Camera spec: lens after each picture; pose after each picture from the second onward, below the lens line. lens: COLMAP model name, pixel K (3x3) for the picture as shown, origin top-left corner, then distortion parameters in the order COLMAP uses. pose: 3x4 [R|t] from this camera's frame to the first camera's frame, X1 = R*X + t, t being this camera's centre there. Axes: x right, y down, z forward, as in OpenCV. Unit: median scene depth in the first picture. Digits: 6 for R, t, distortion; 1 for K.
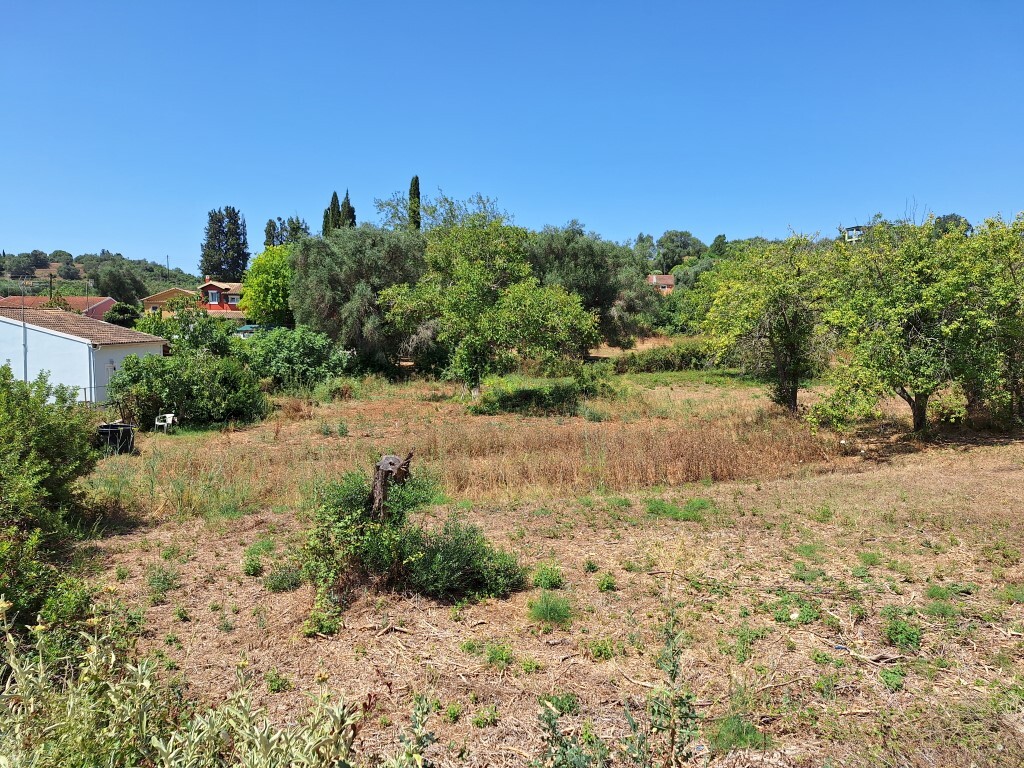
lens RADIAL K [[692.4, 0, 507.9], [0, 692.4, 389.9], [0, 0, 1]] dist [0.089060, -0.110647]
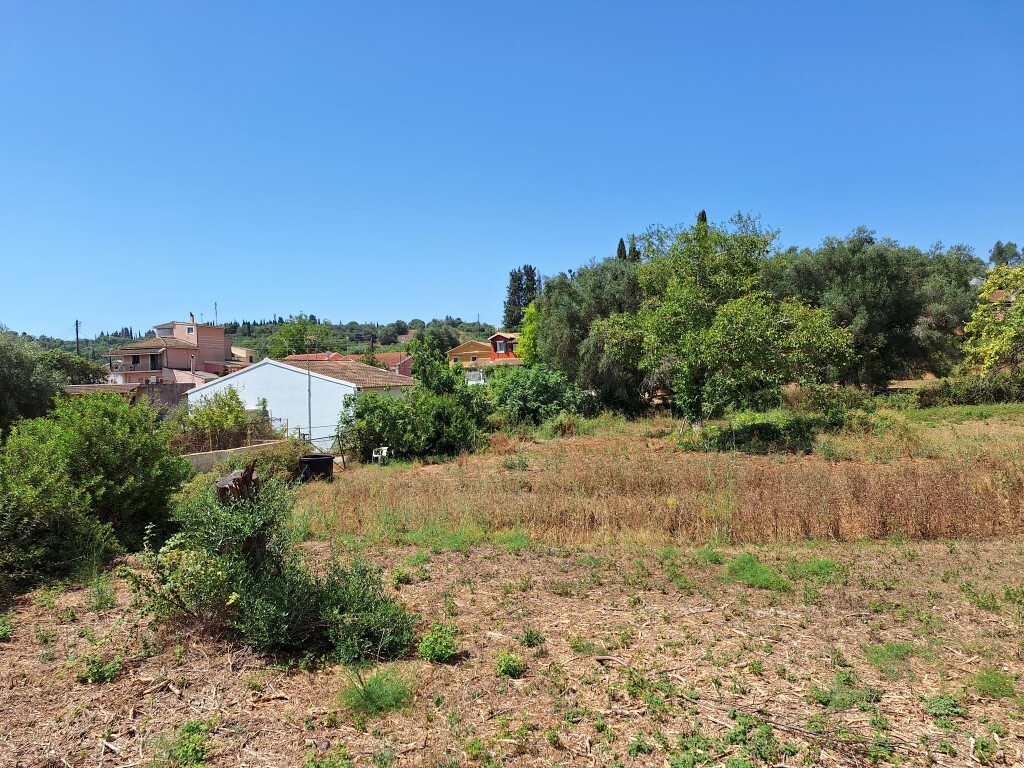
lens RADIAL K [[692.4, 0, 507.9], [0, 692.4, 389.9], [0, 0, 1]] dist [0.089060, -0.110647]
pose [[0.902131, -0.031333, -0.430322, 0.088602], [0.002927, 0.997781, -0.066514, 0.011009], [0.431451, 0.058744, 0.900222, 0.071014]]
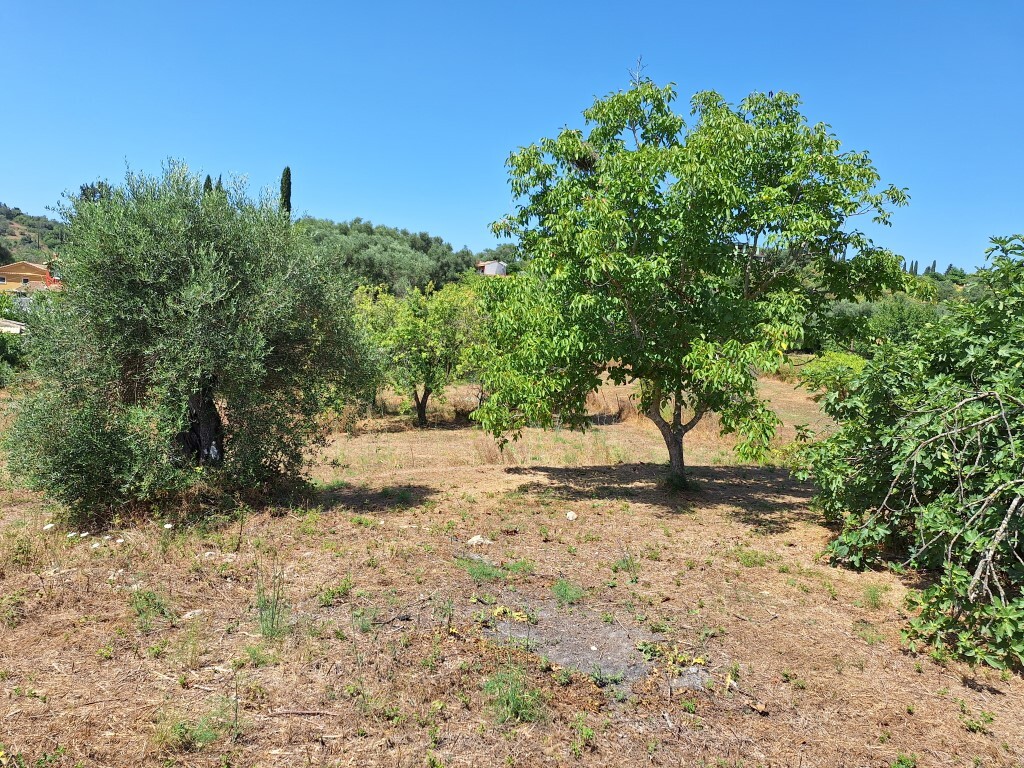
lens RADIAL K [[702.1, 0, 507.5], [0, 702.1, 385.8], [0, 0, 1]] dist [0.049497, -0.066623]
pose [[0.994344, 0.056760, 0.089766, 0.314765], [-0.058102, 0.998234, 0.012410, -0.020549], [-0.088903, -0.017555, 0.995886, -0.253515]]
